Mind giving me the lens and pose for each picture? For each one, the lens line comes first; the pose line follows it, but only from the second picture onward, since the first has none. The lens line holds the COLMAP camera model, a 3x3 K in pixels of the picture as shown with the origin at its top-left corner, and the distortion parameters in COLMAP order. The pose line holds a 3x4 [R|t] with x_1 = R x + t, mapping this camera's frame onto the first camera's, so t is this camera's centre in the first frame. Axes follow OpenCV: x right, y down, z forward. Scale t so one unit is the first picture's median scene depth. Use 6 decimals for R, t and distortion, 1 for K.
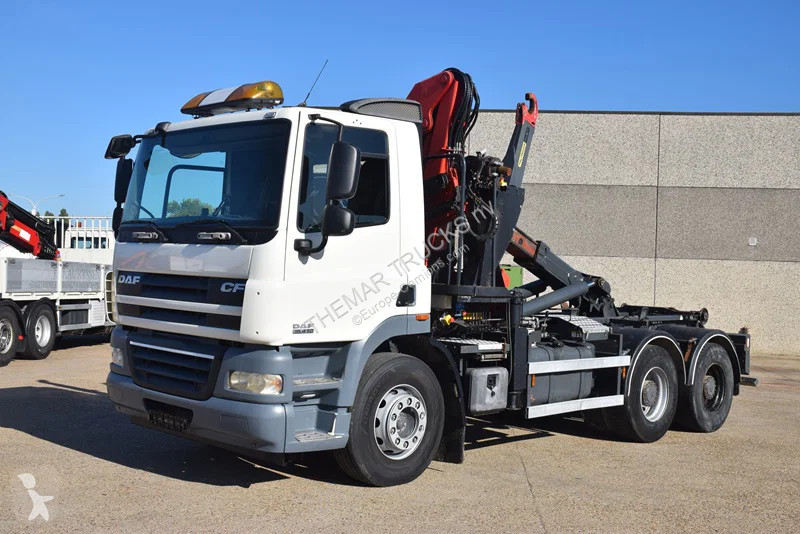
lens RADIAL K [[932.8, 0, 400.9], [0, 932.8, 266.6], [0, 0, 1]] dist [0.006542, 0.309994]
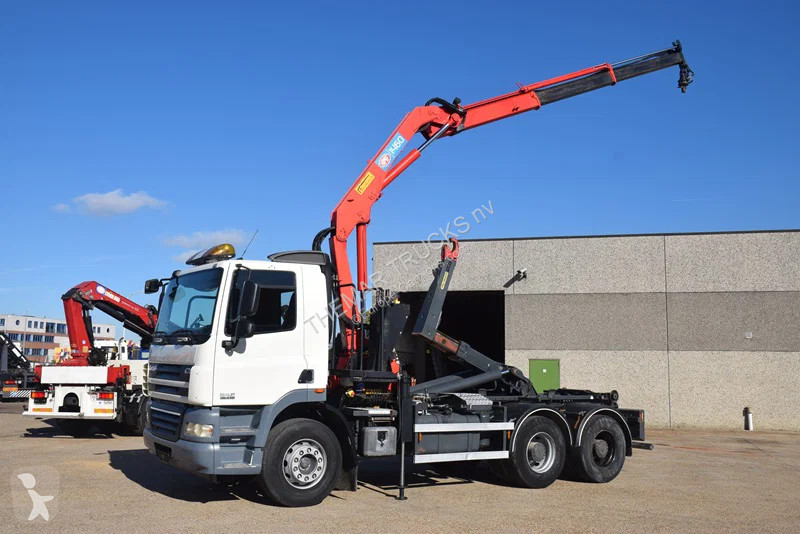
lens RADIAL K [[780.1, 0, 400.4], [0, 780.1, 266.8], [0, 0, 1]] dist [-0.040193, 0.016215]
pose [[0.979455, -0.036596, -0.198315, 0.383444], [0.010106, 0.991068, -0.132976, 0.022208], [0.201410, 0.128240, 0.971076, -0.226821]]
